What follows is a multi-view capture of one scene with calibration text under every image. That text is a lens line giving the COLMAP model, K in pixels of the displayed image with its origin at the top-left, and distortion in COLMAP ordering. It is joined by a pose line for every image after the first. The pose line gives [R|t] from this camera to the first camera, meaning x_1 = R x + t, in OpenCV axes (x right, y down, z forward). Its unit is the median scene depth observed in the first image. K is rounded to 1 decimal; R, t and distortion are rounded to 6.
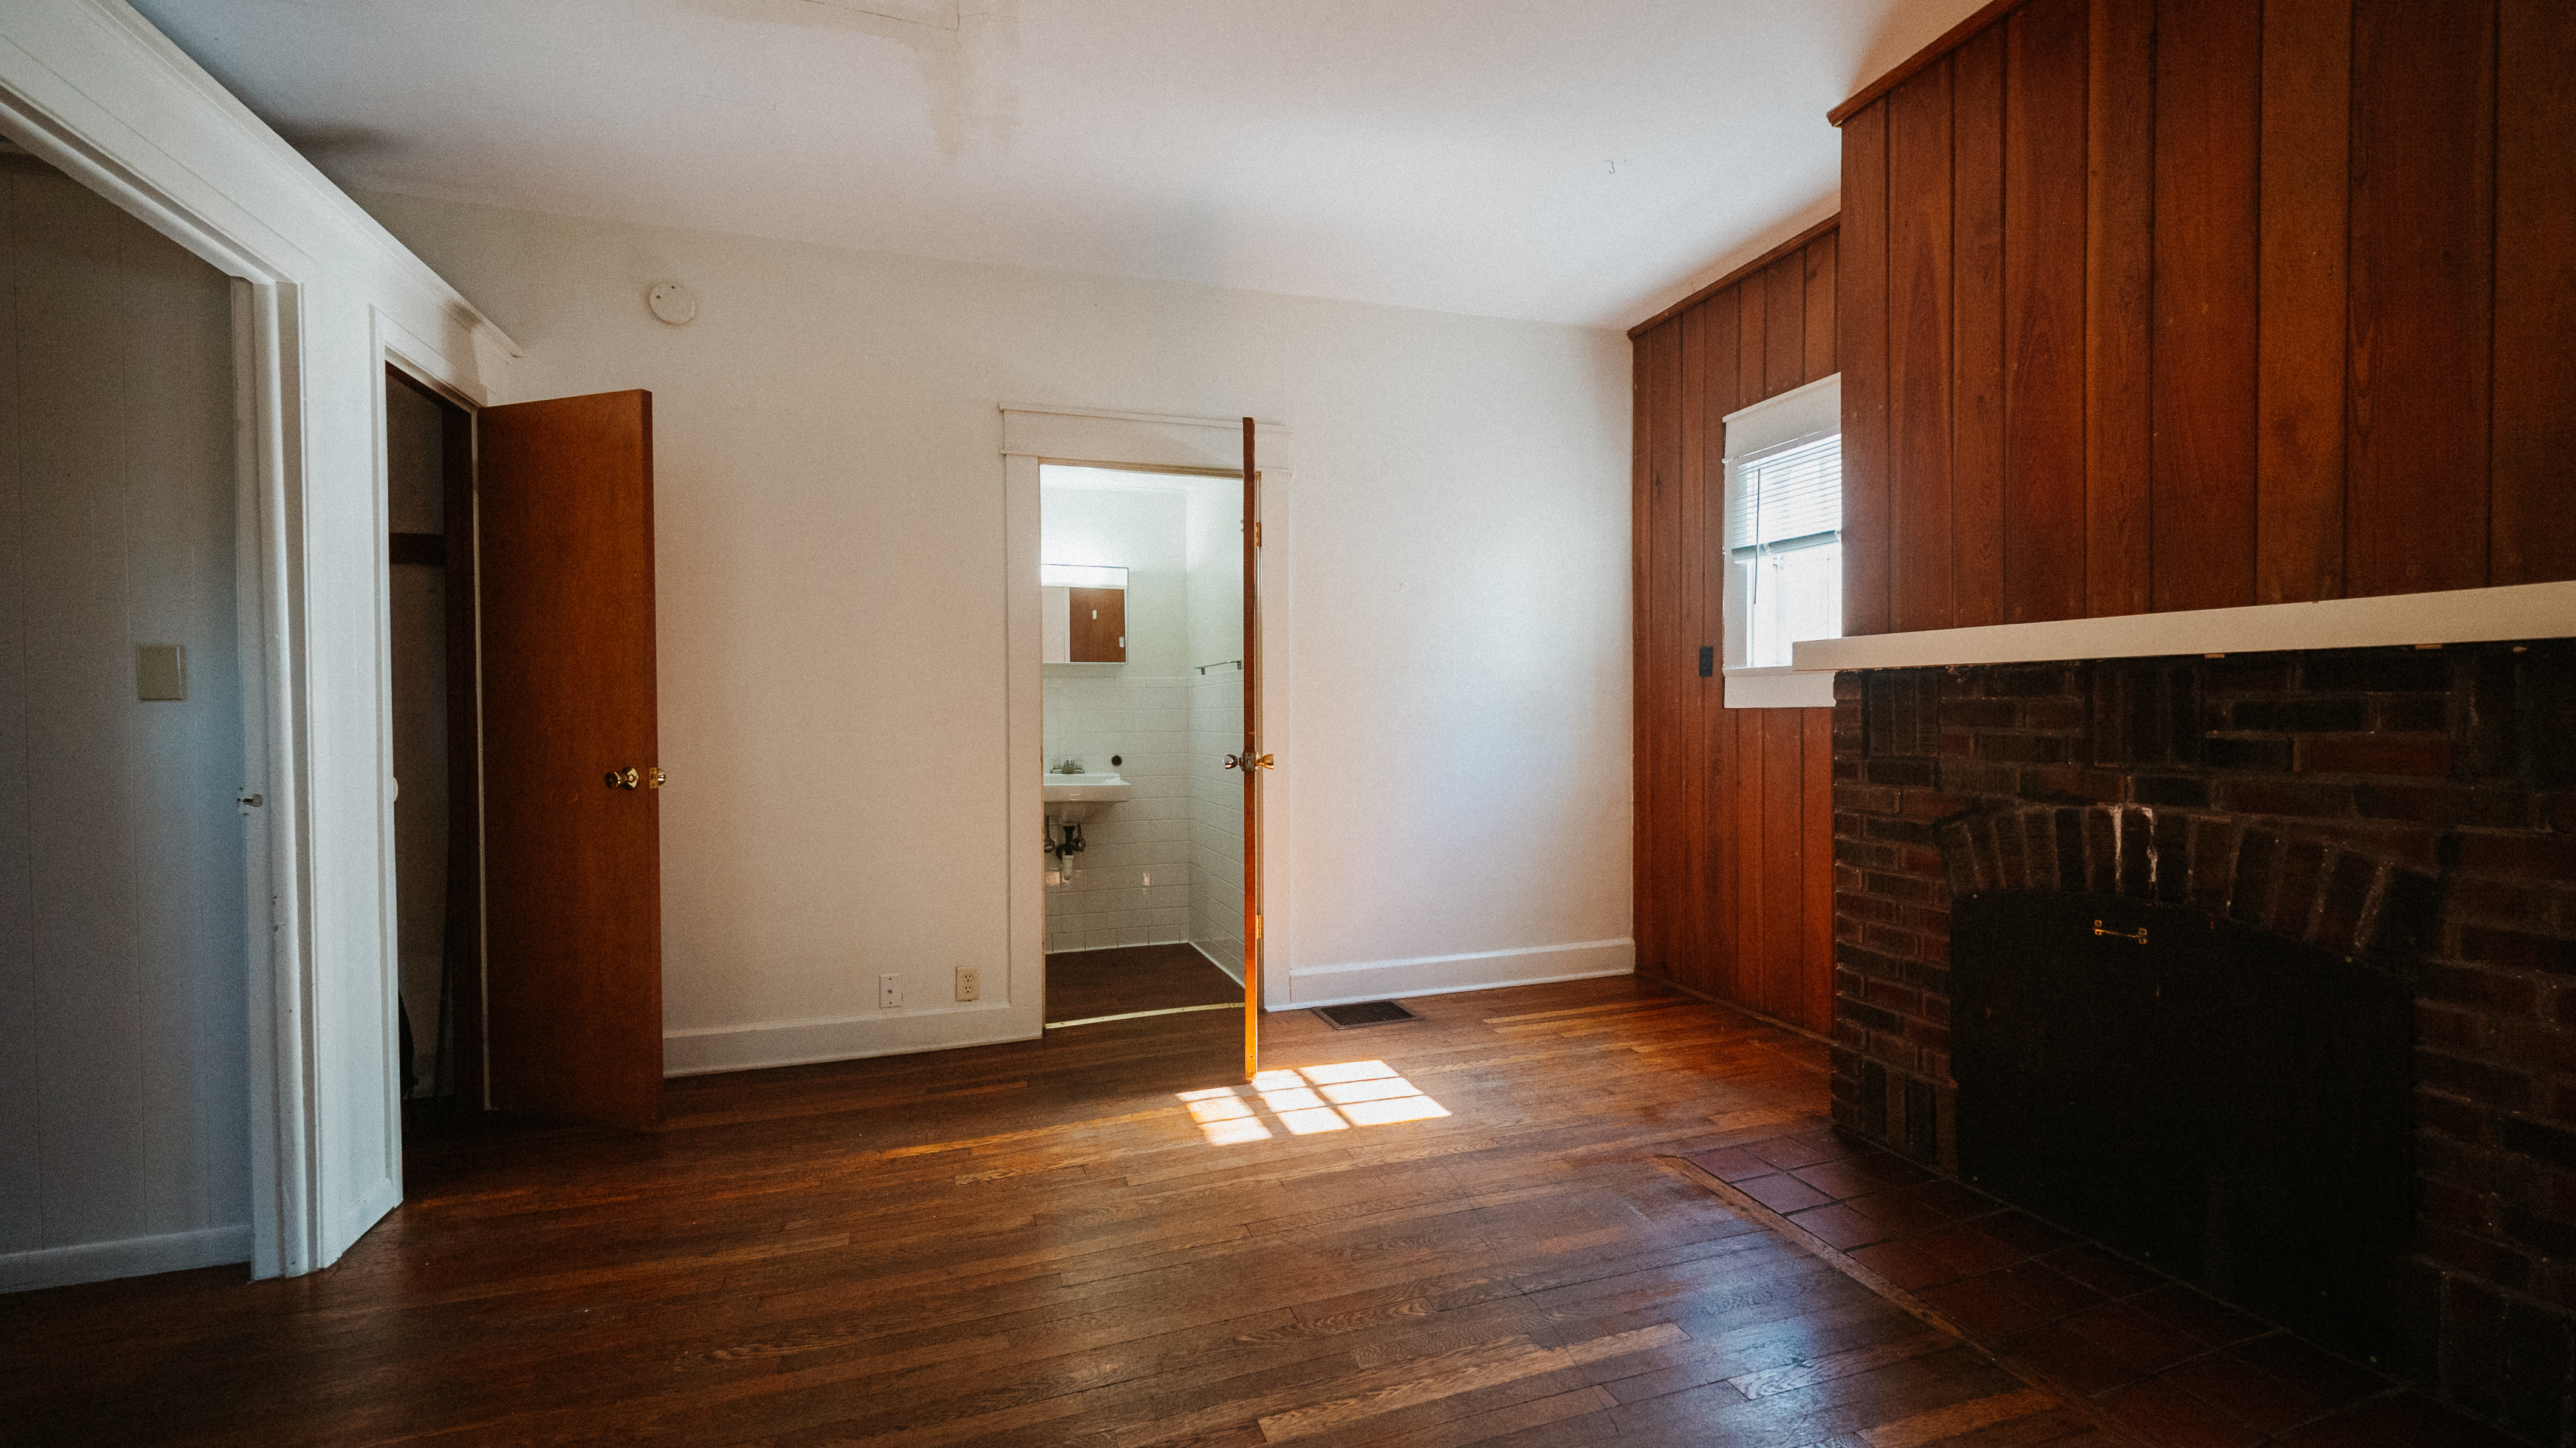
lens RADIAL K [[1063.1, 0, 1290.1], [0, 1063.1, 726.6], [0, 0, 1]] dist [0.004964, -0.003365]
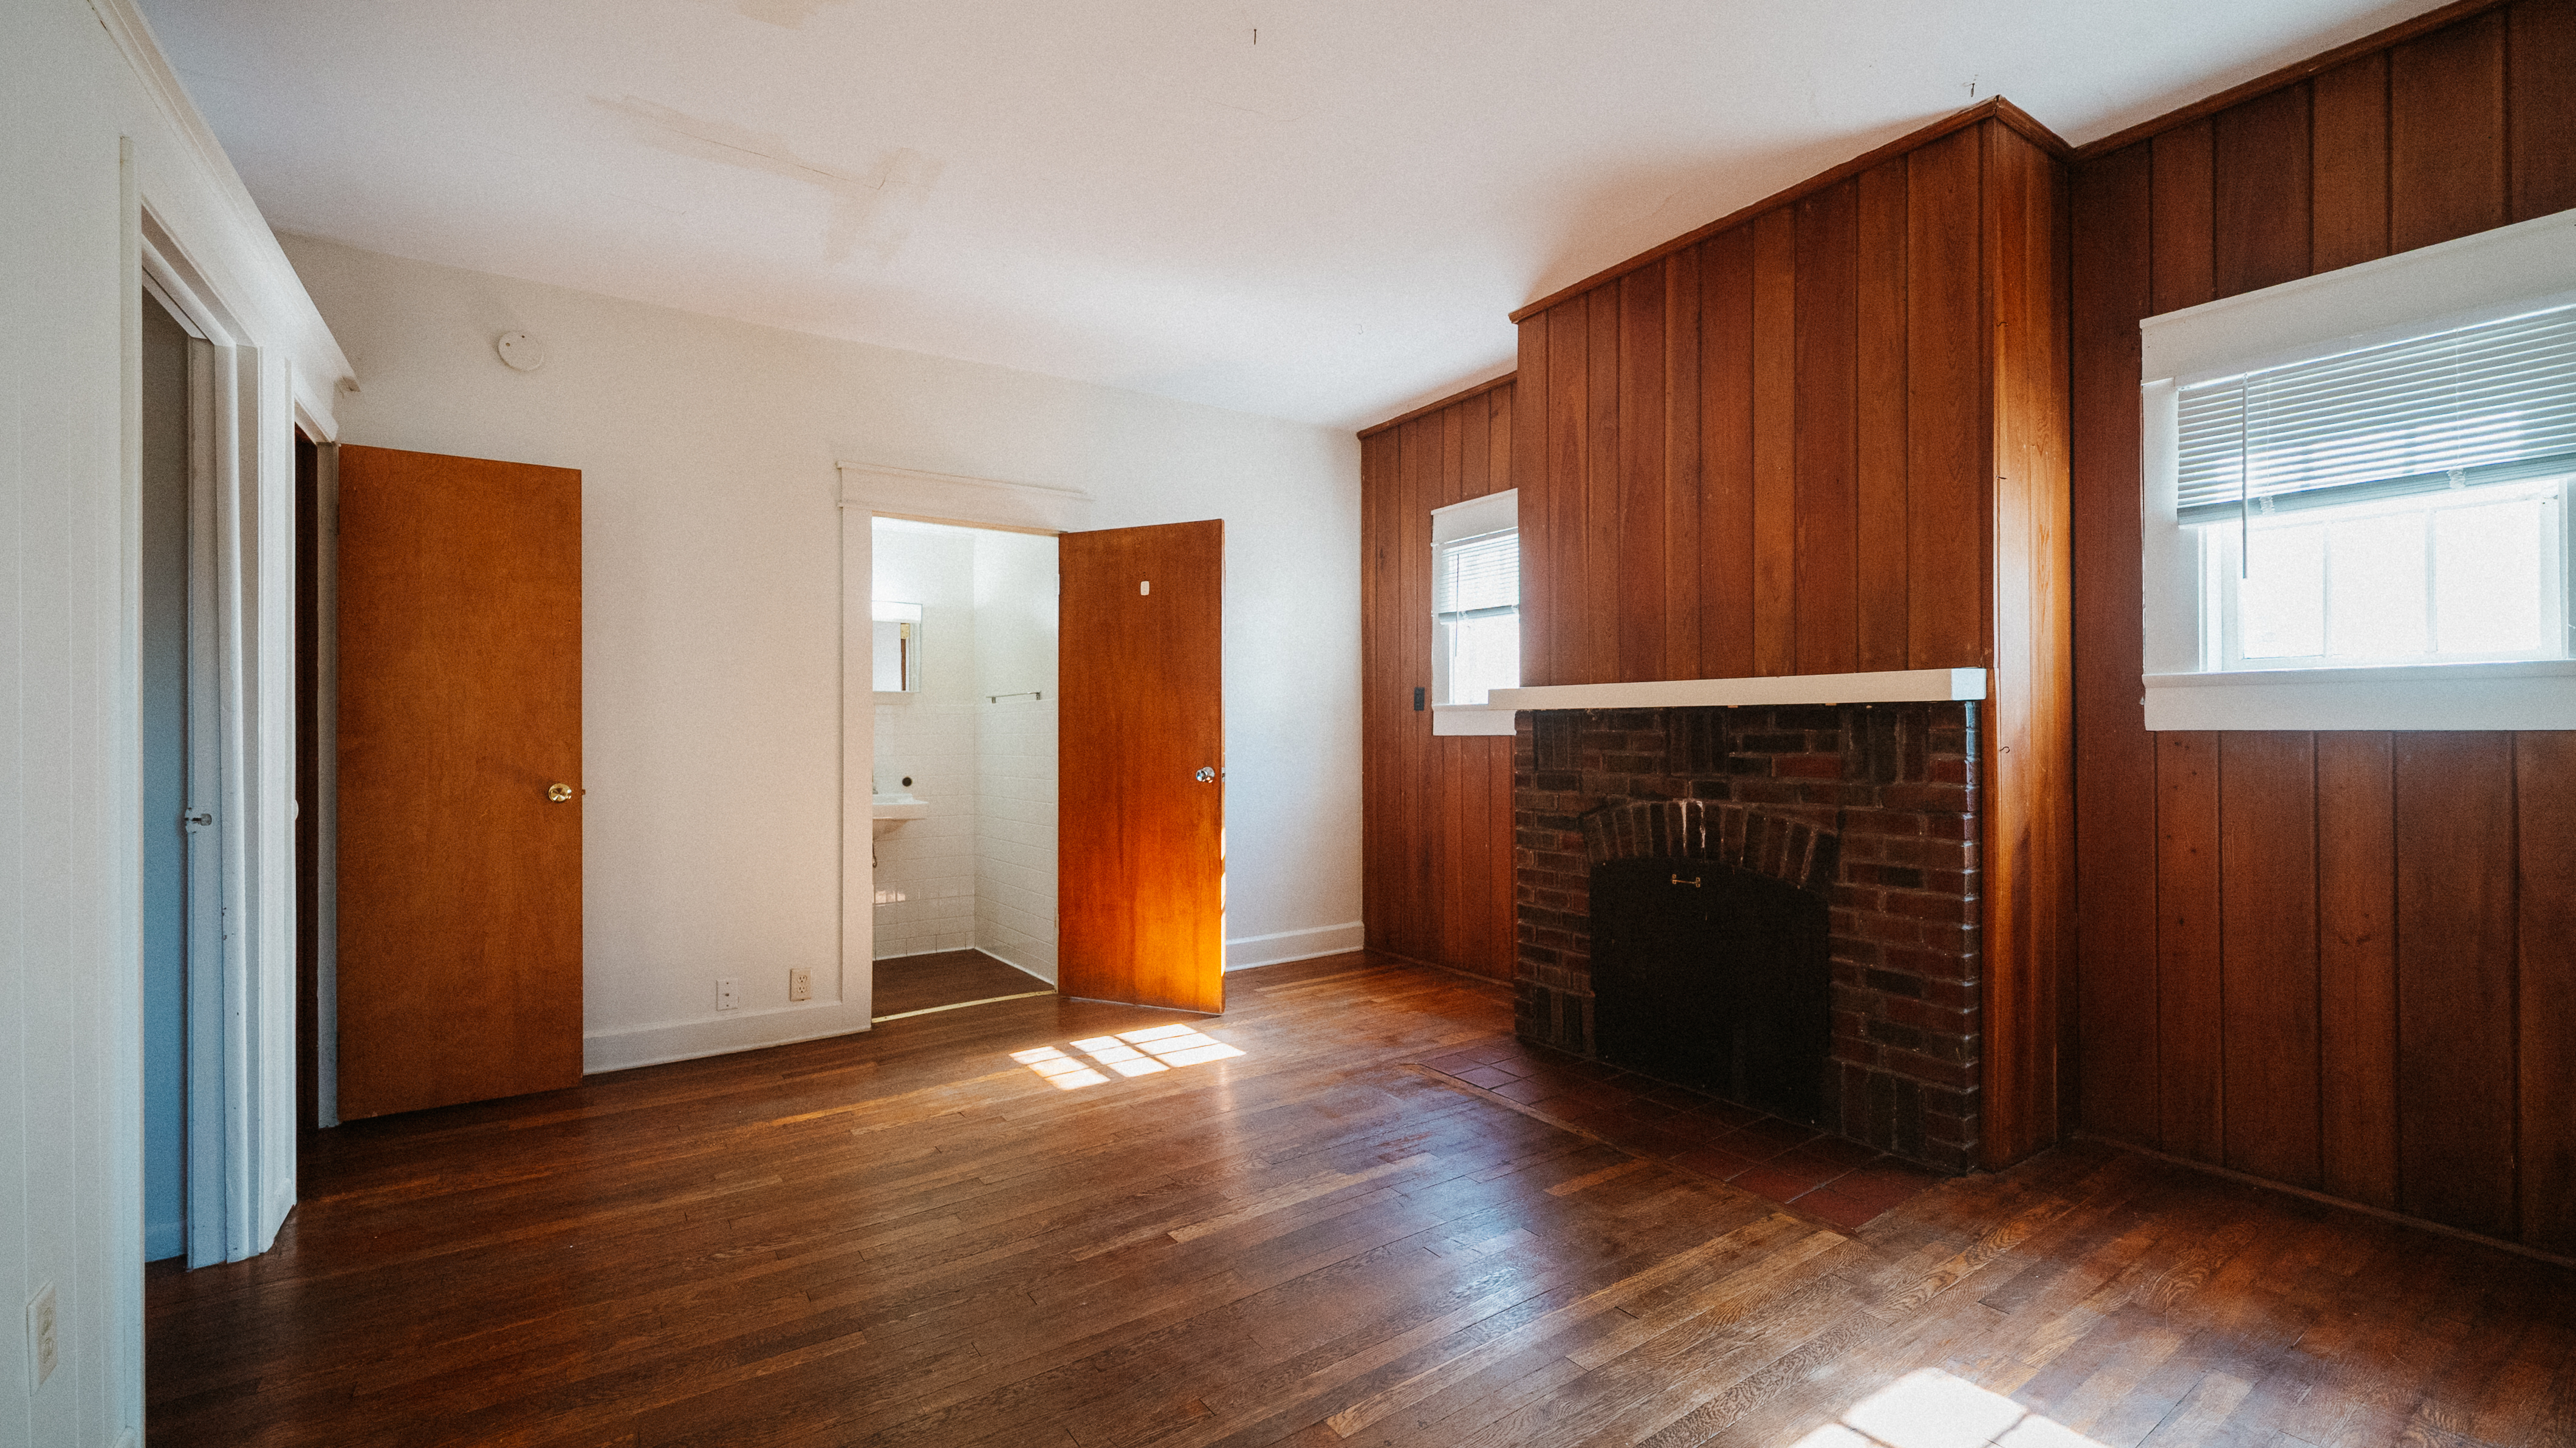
lens RADIAL K [[1063.1, 0, 1285.0], [0, 1063.1, 730.0], [0, 0, 1]] dist [0.004964, -0.003365]
pose [[0.961069, 0.004558, 0.276269, -0.174403], [0.000753, 0.999817, -0.019117, 0.000324], [-0.276306, 0.018580, 0.960890, -0.272578]]
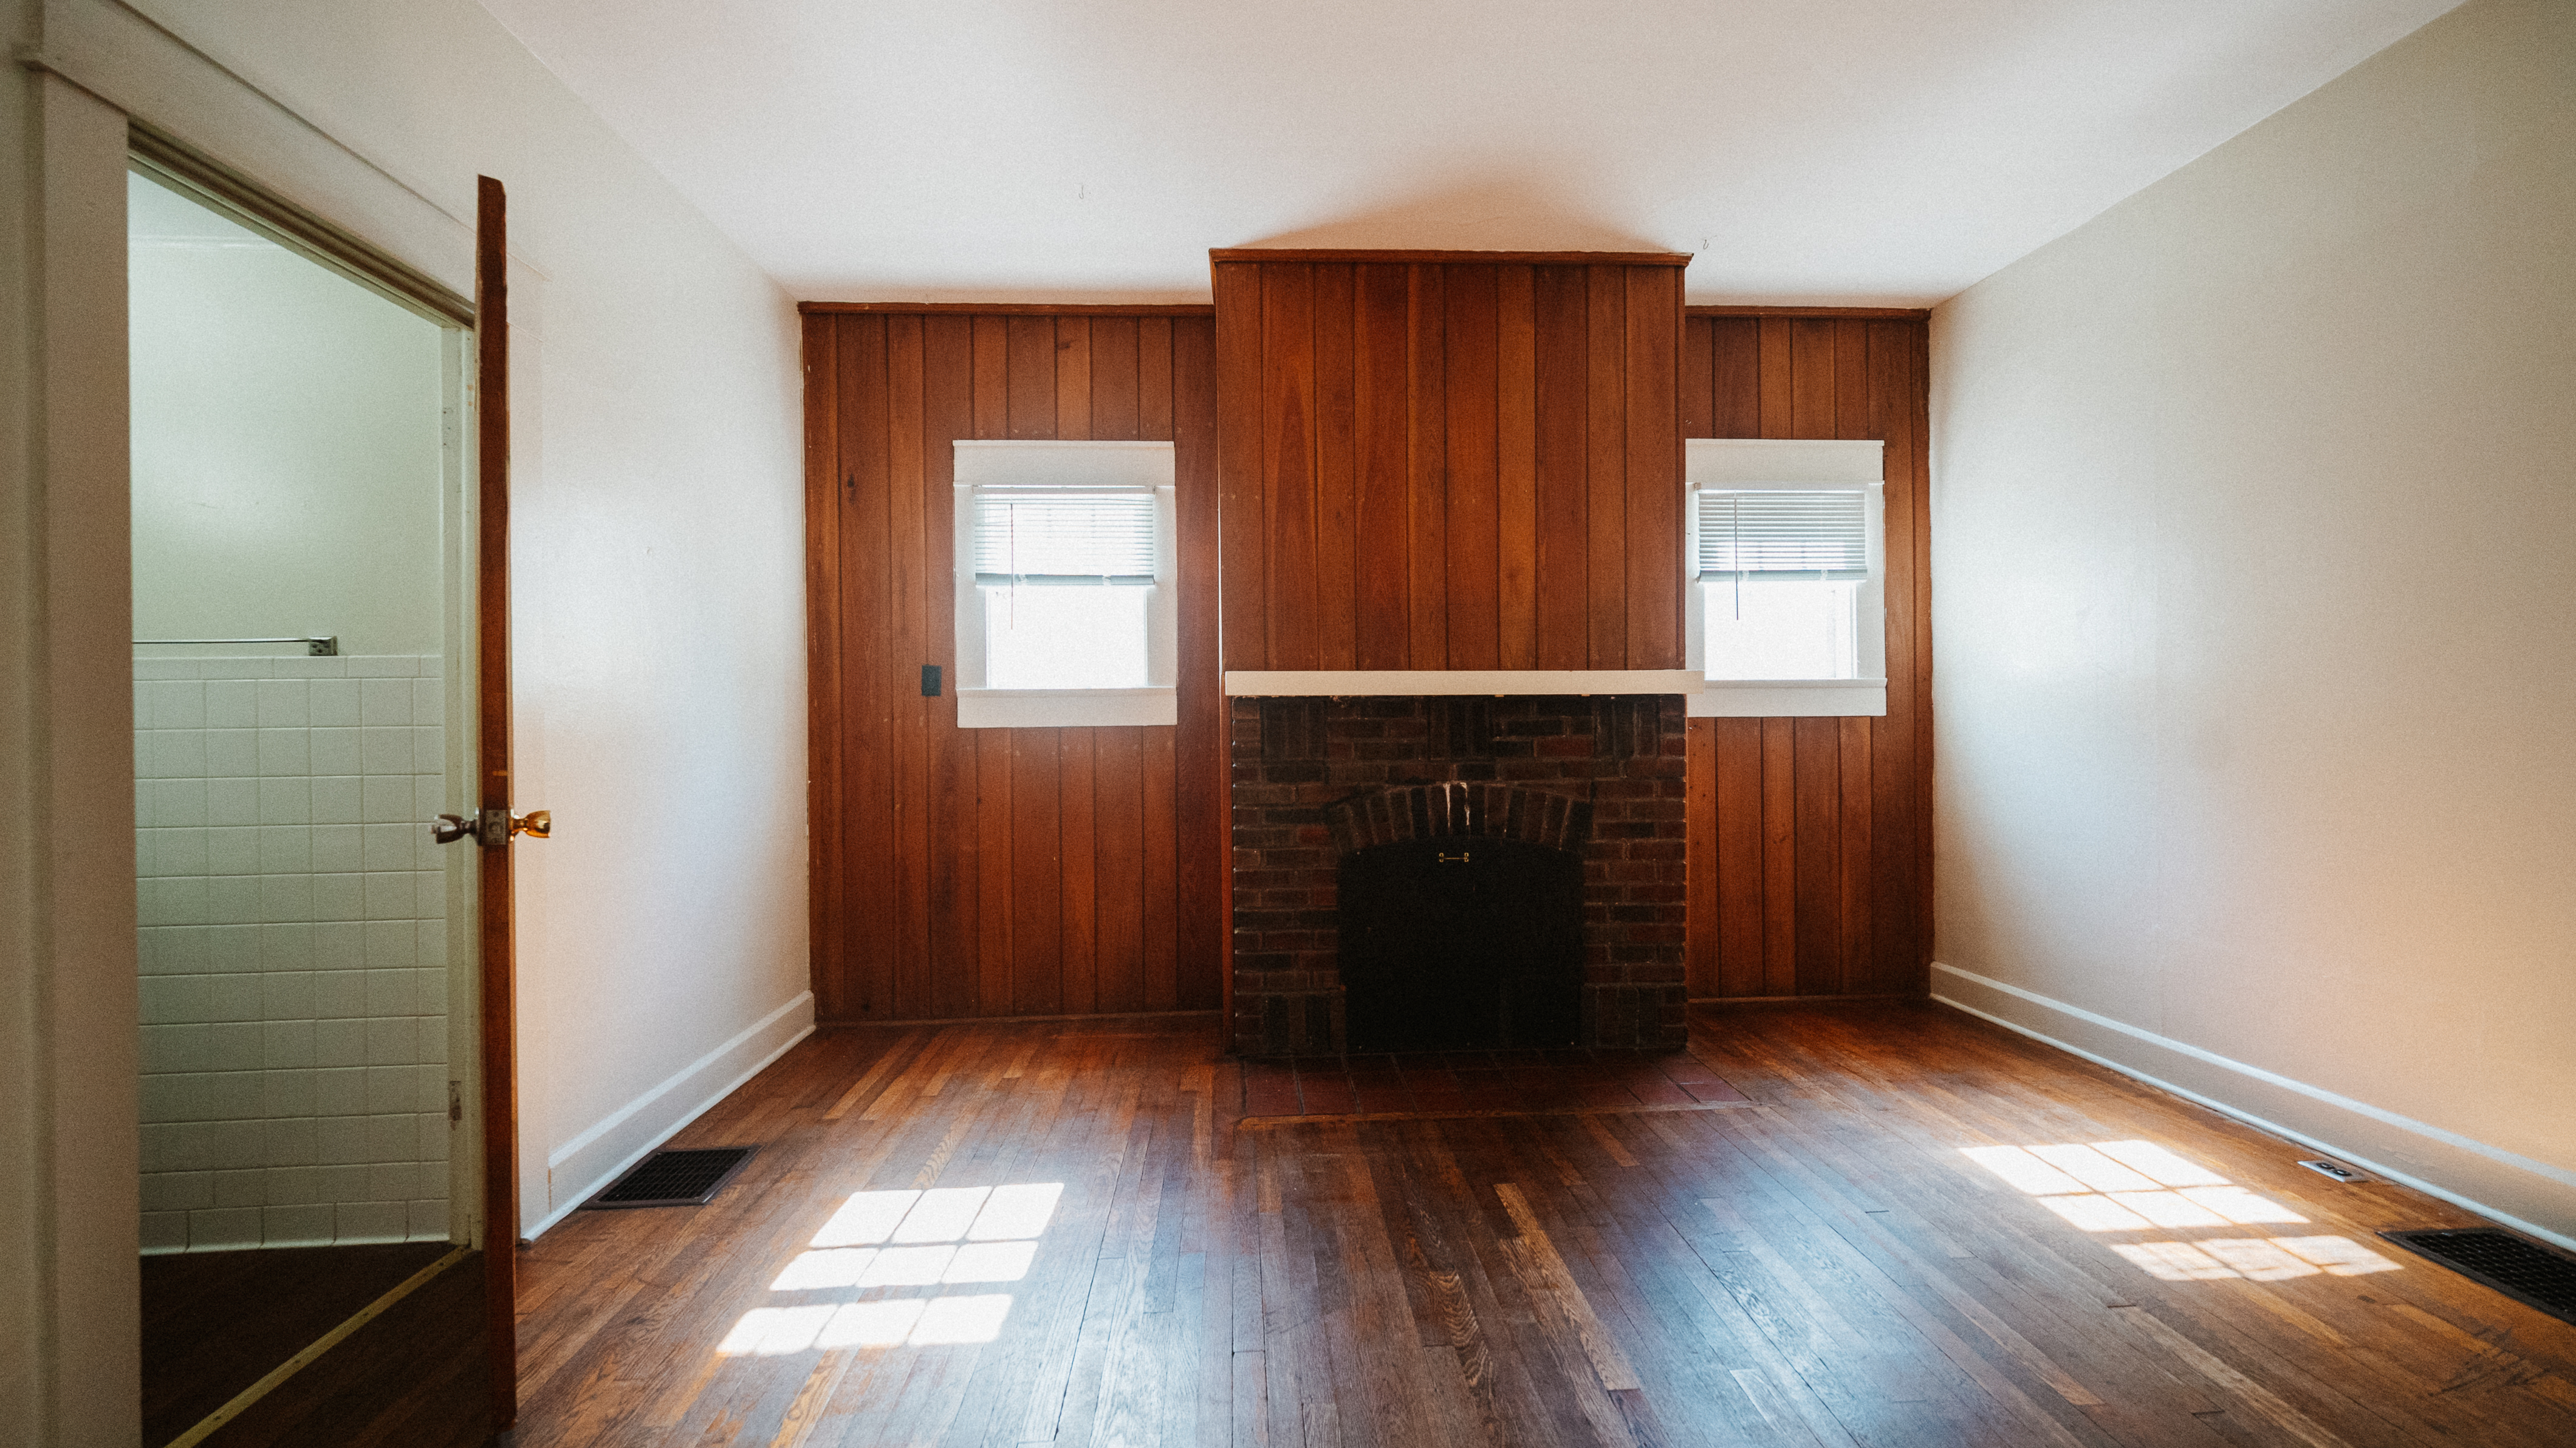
lens RADIAL K [[1063.1, 0, 1292.2], [0, 1063.1, 725.6], [0, 0, 1]] dist [0.004964, -0.003365]
pose [[0.262729, 0.001803, 0.964868, -0.714946], [0.023252, 0.999696, -0.008200, -0.006036], [-0.964590, 0.024589, 0.262607, 0.633172]]
